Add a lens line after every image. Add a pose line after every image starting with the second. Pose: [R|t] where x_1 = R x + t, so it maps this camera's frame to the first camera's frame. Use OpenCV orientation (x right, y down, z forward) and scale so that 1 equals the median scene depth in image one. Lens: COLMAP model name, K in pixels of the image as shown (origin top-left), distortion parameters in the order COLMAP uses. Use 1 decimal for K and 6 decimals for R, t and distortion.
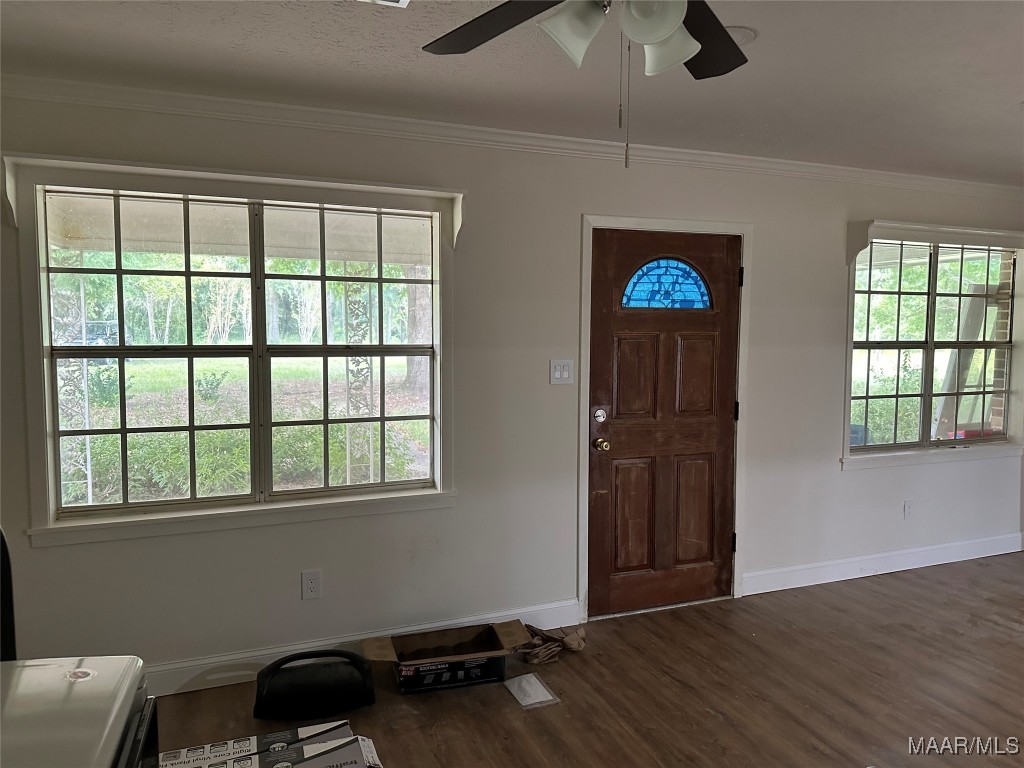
lens RADIAL K [[720.6, 0, 509.7], [0, 720.6, 382.6], [0, 0, 1]] dist [0.049429, -0.054874]
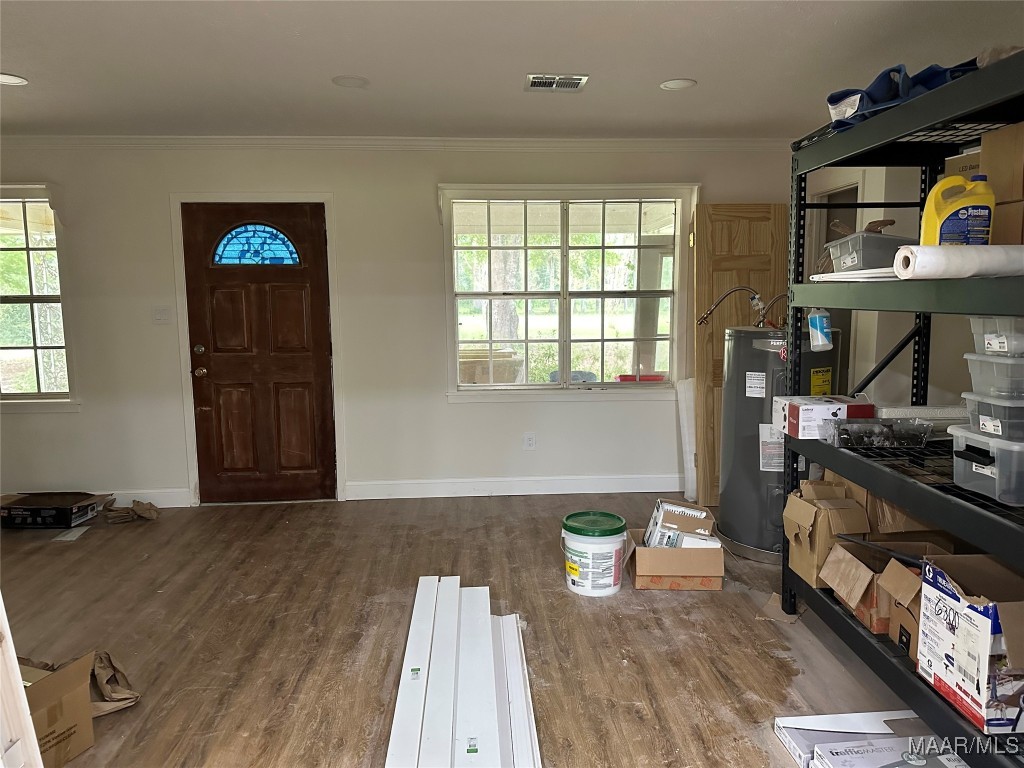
lens RADIAL K [[720.6, 0, 507.2], [0, 720.6, 388.5], [0, 0, 1]] dist [0.049429, -0.054874]
pose [[0.949377, 0.031478, -0.312558, 1.004616], [-0.013155, 0.998078, 0.060563, 0.029041], [0.313863, -0.053385, 0.947966, -0.061251]]
